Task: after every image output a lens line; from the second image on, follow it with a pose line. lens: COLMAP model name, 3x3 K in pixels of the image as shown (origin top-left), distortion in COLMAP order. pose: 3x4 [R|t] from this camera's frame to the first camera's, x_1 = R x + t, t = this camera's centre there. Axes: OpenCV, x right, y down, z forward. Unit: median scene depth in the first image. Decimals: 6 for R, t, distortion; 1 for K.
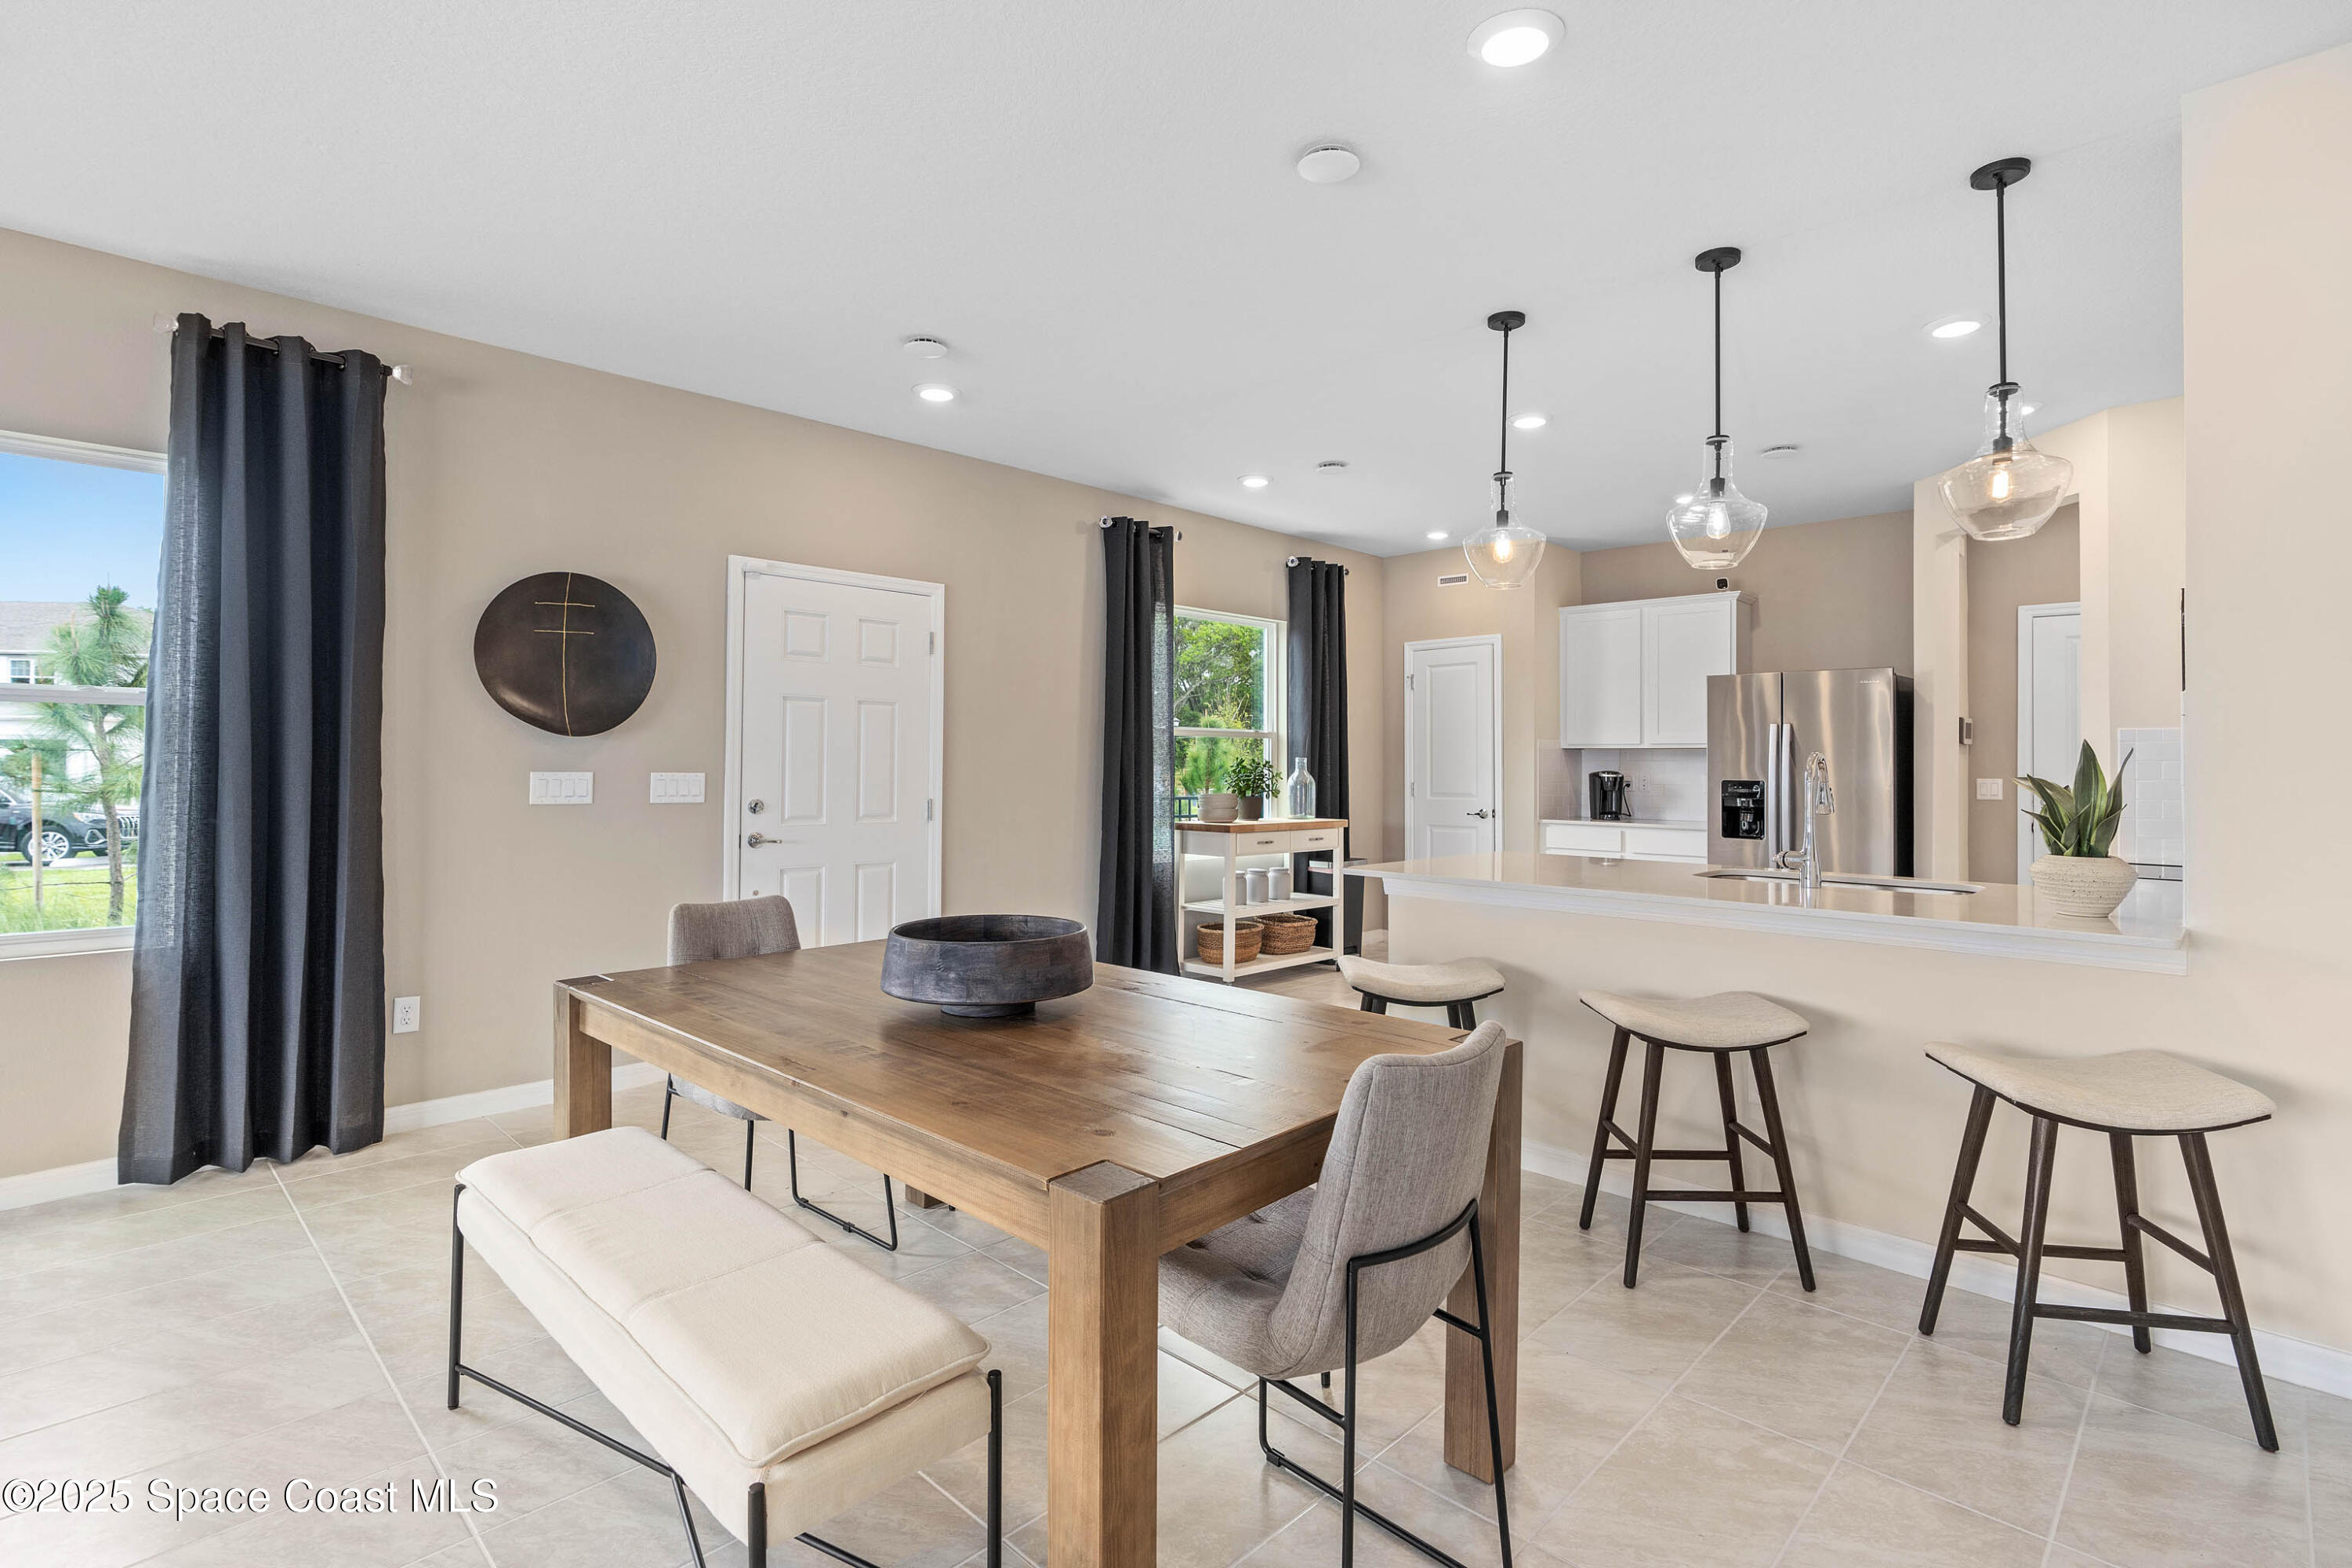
lens RADIAL K [[1122.7, 0, 1163.0], [0, 1122.7, 748.0], [0, 0, 1]] dist [0.001193, 0.000473]
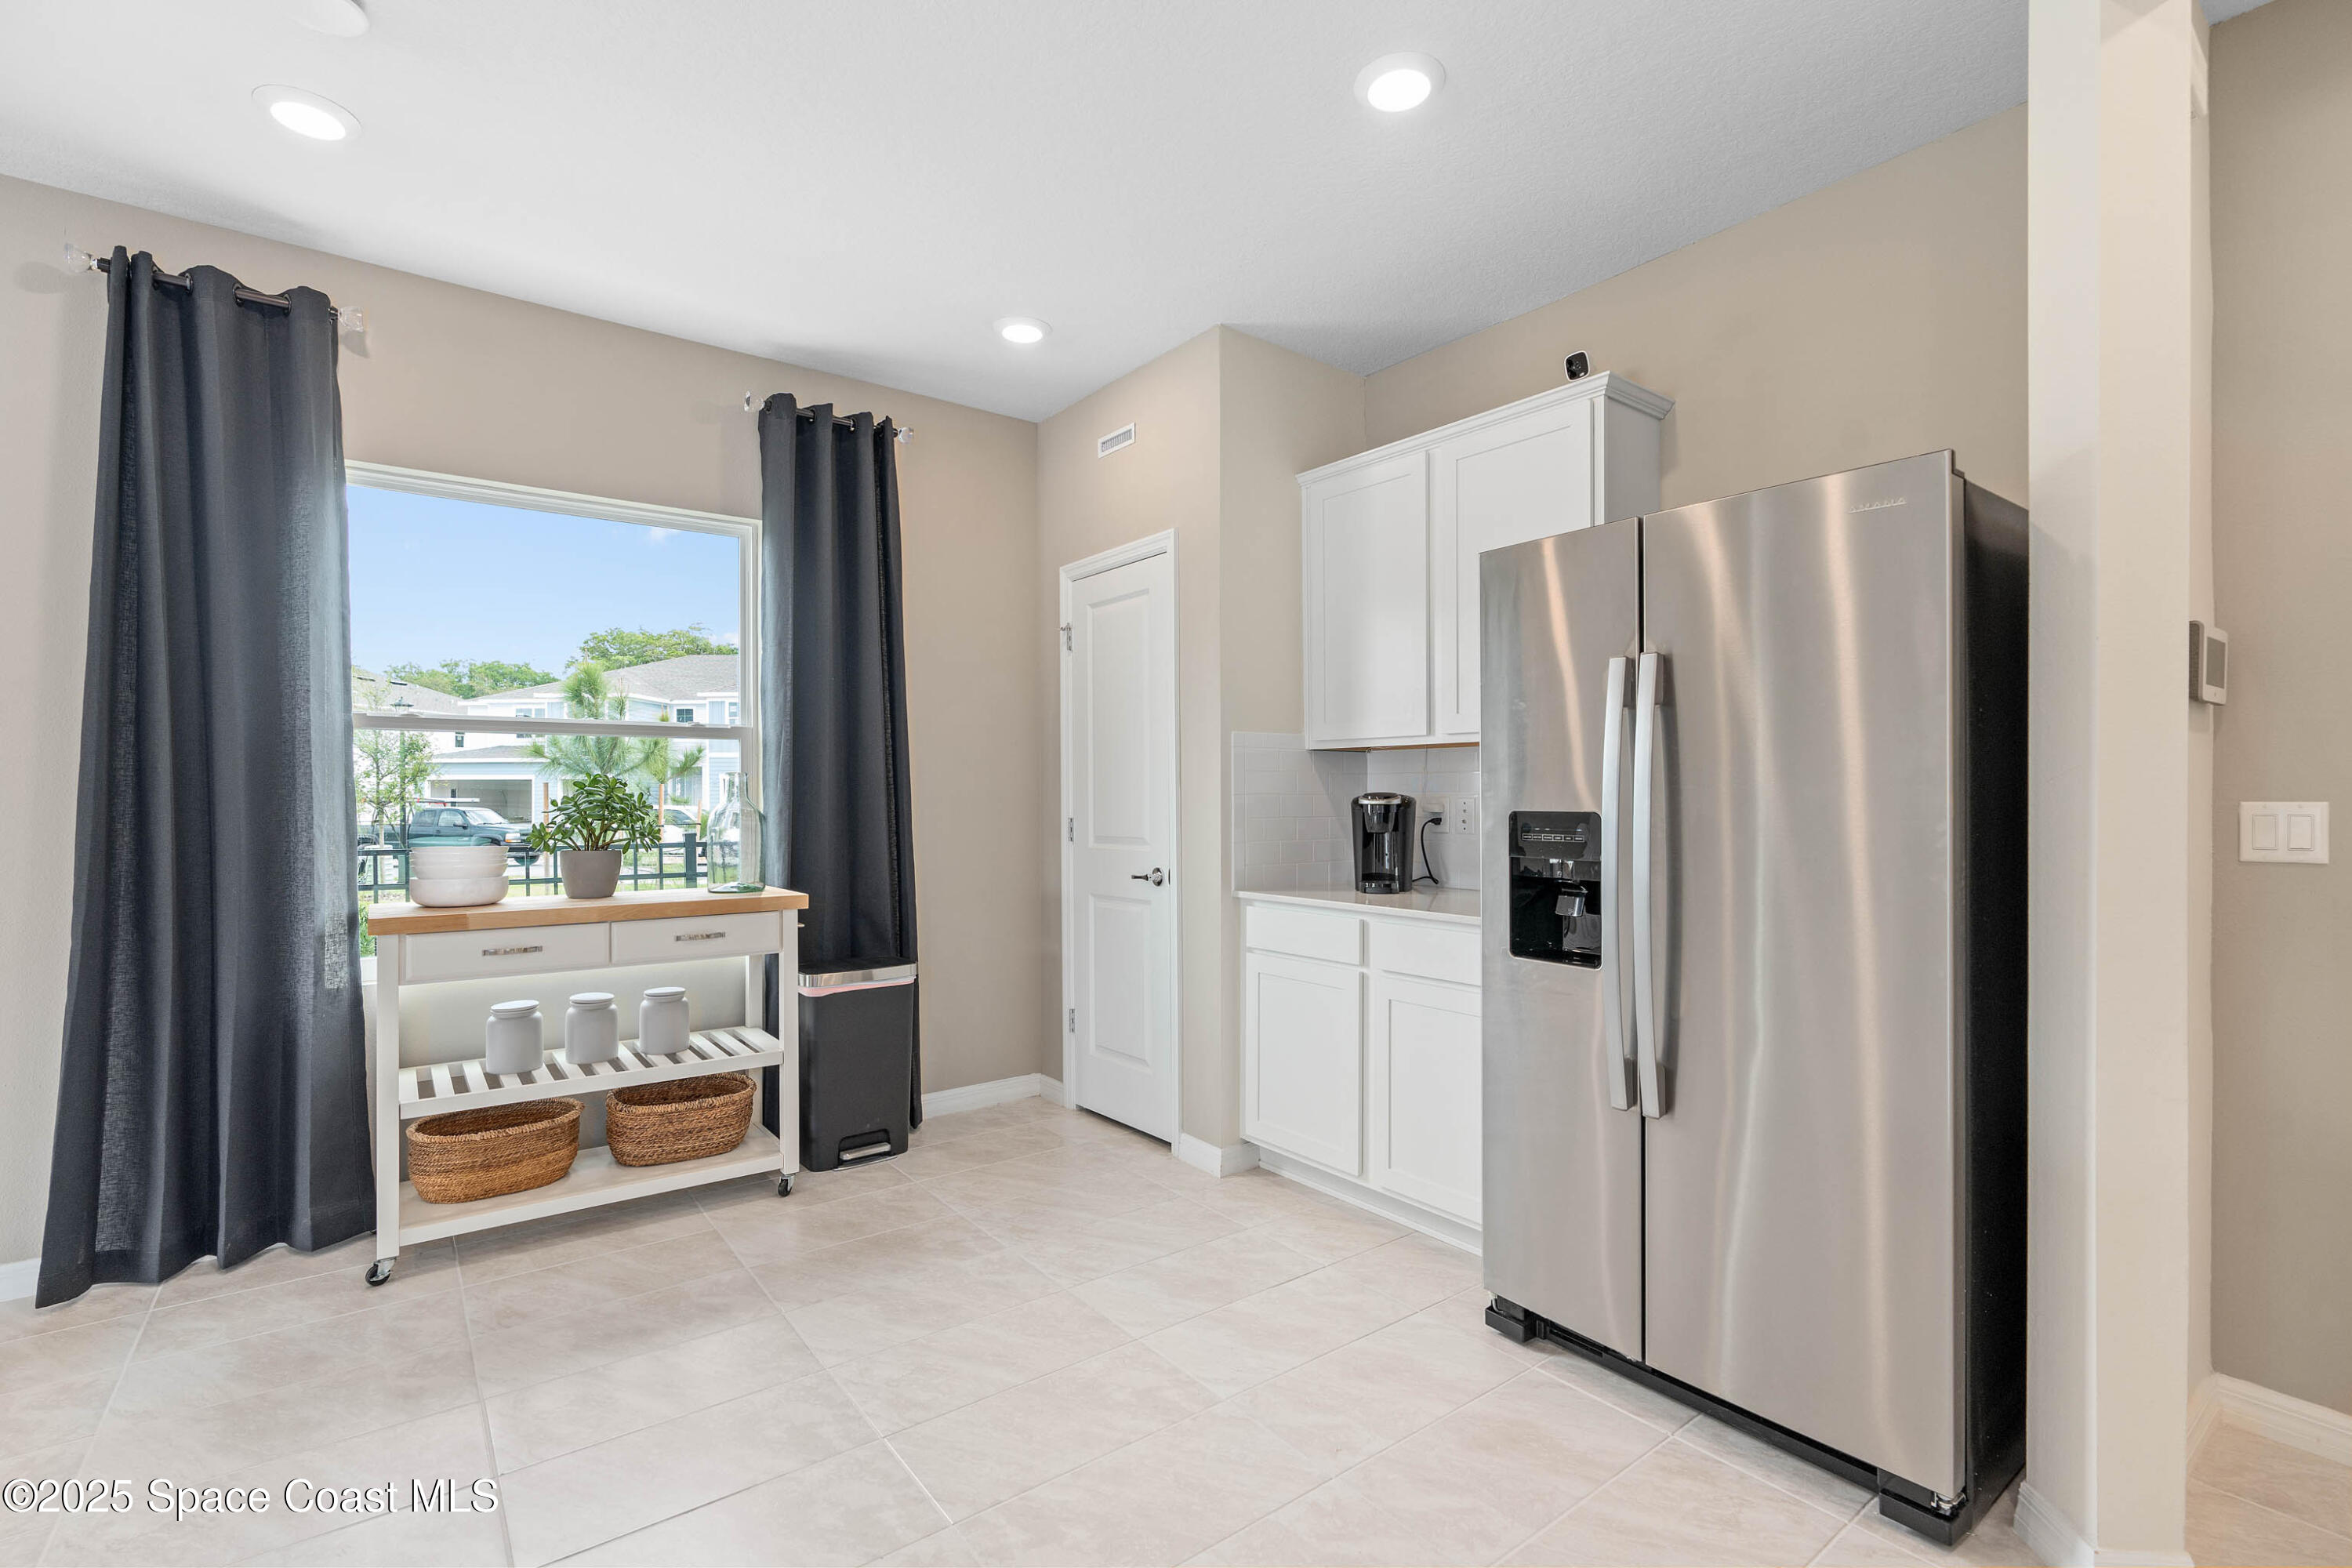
lens RADIAL K [[1052.3, 0, 1161.2], [0, 1052.3, 786.5], [0, 0, 1]] dist [-0.006893, -0.000188]
pose [[0.989870, -0.011694, -0.141493, 0.590583], [0.012807, 0.999894, 0.006958, 0.021500], [0.141397, -0.008700, 0.989915, 0.851548]]
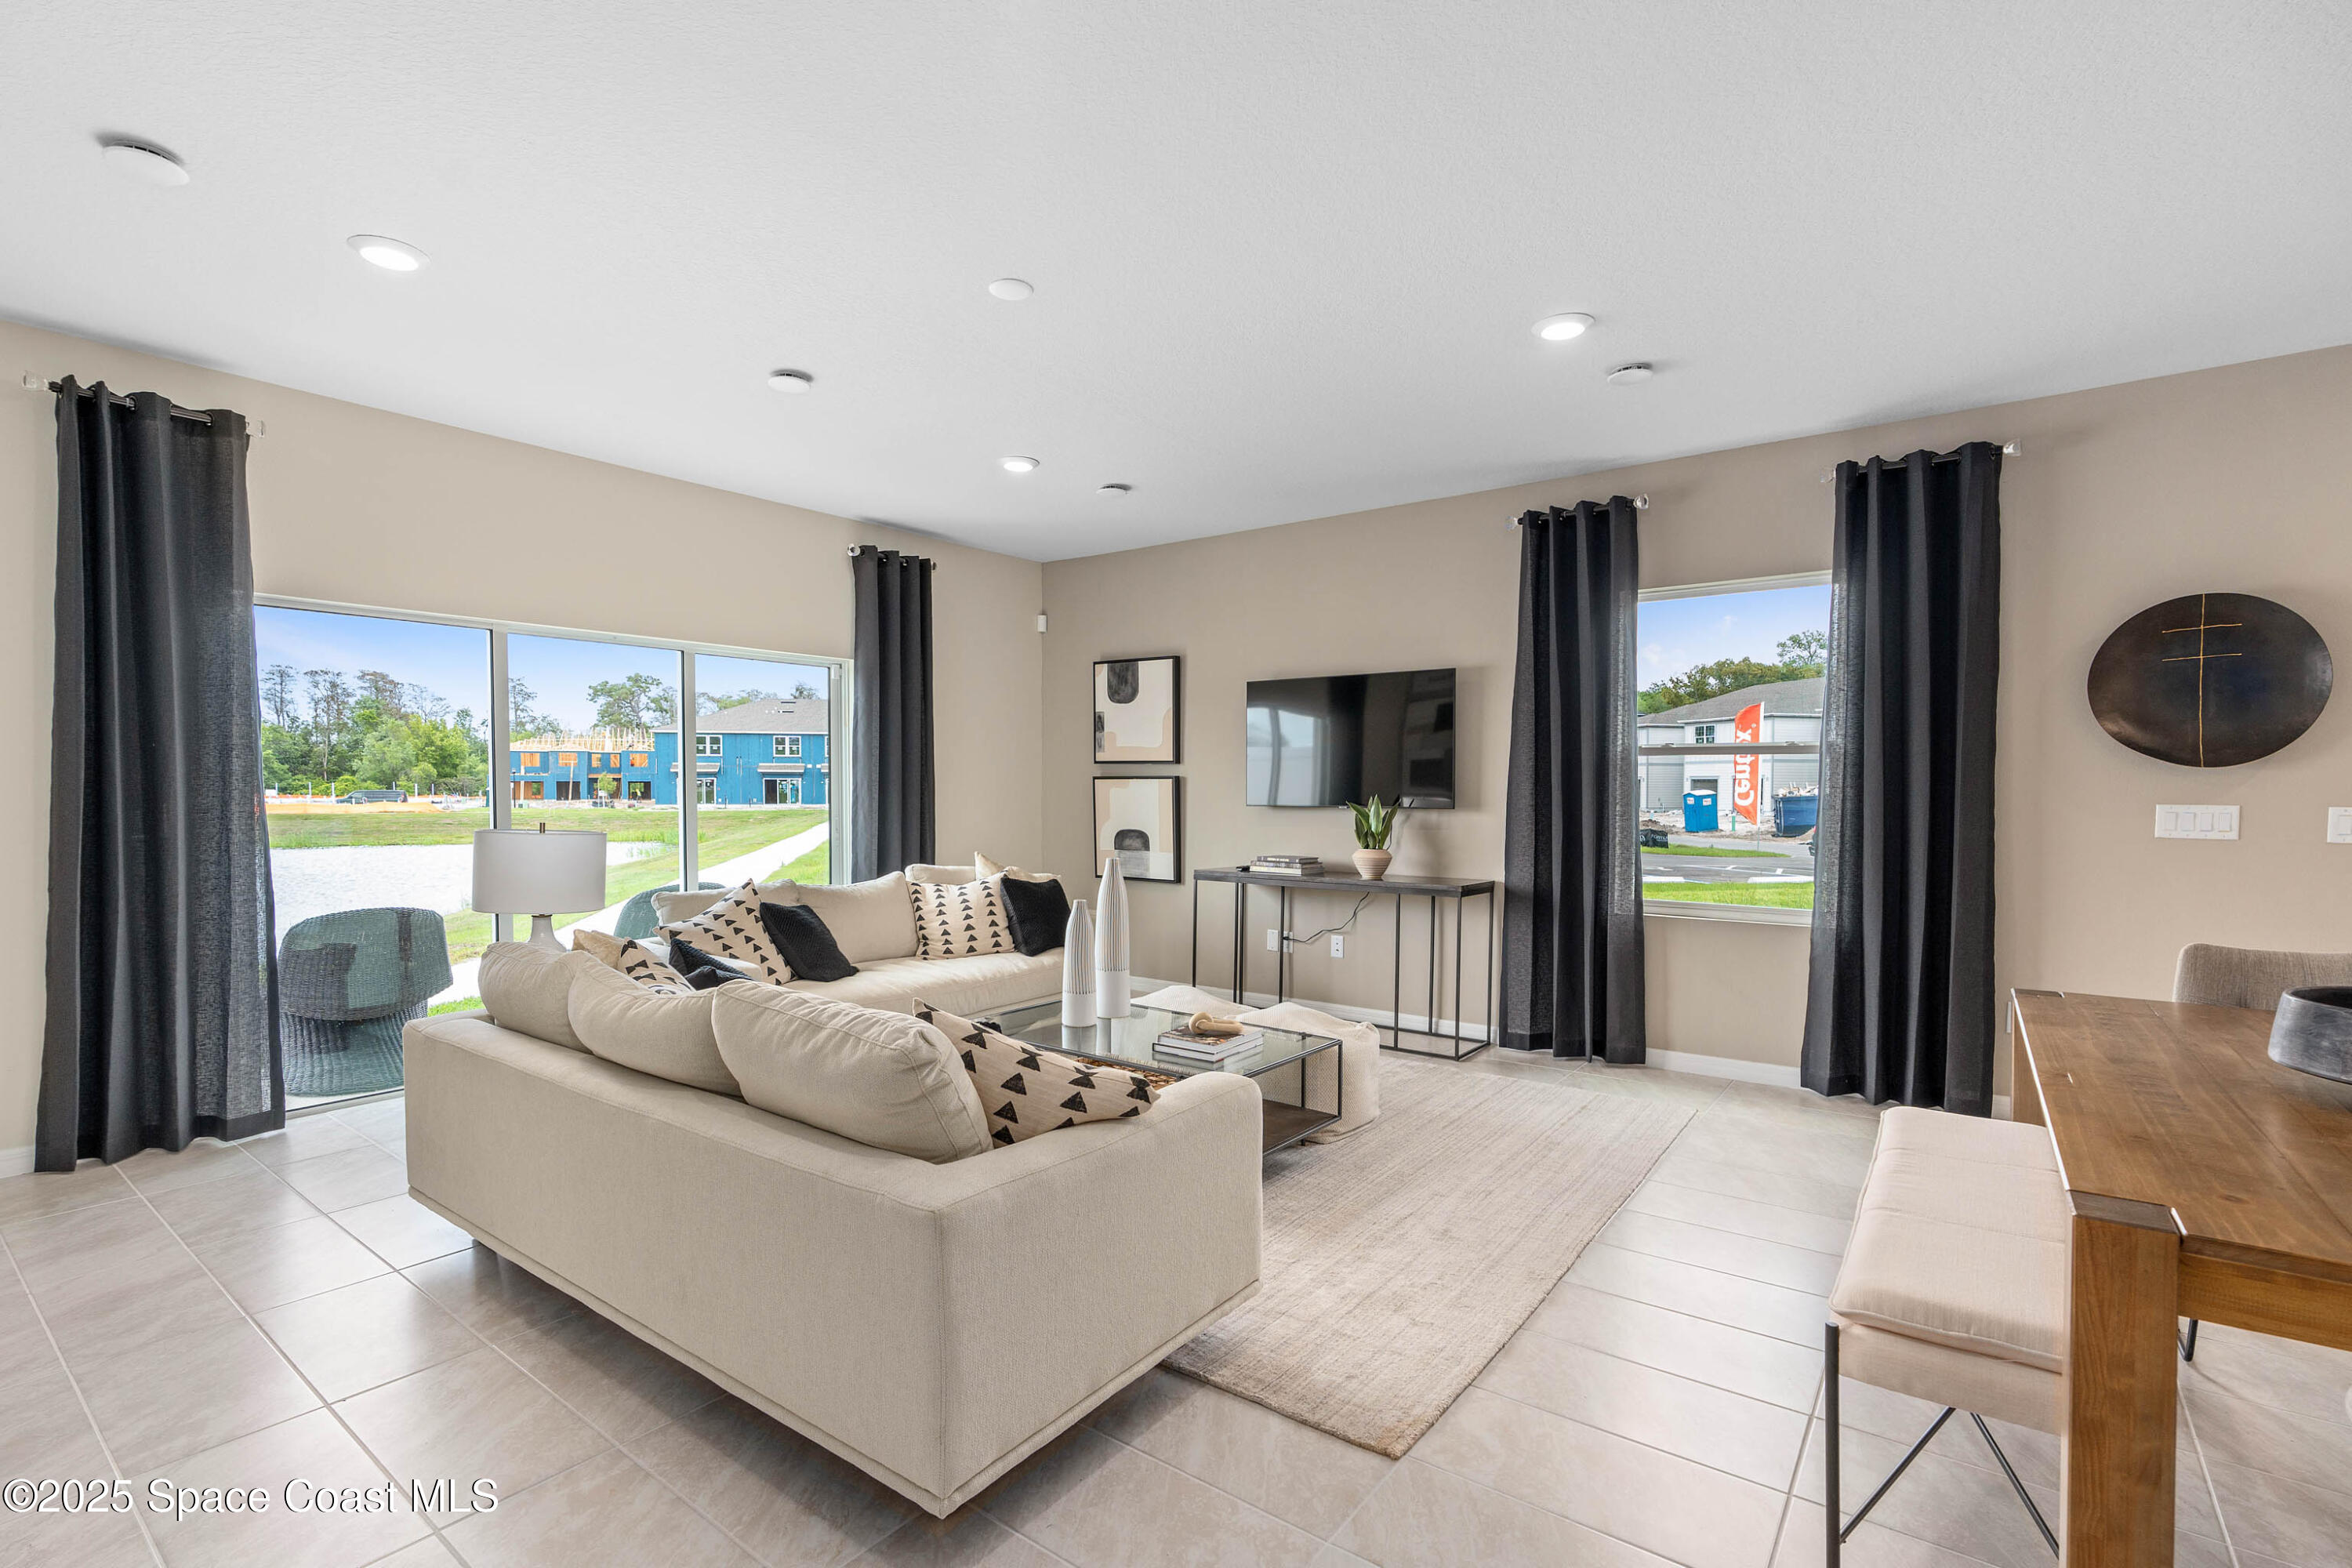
lens RADIAL K [[1082.3, 0, 1171.2], [0, 1082.3, 807.8], [0, 0, 1]] dist [-0.002261, -0.000197]
pose [[0.141258, 0.013729, -0.989878, 0.232643], [0.010491, 0.999827, 0.015364, 0.000385], [0.989917, -0.012555, 0.141090, 0.007545]]
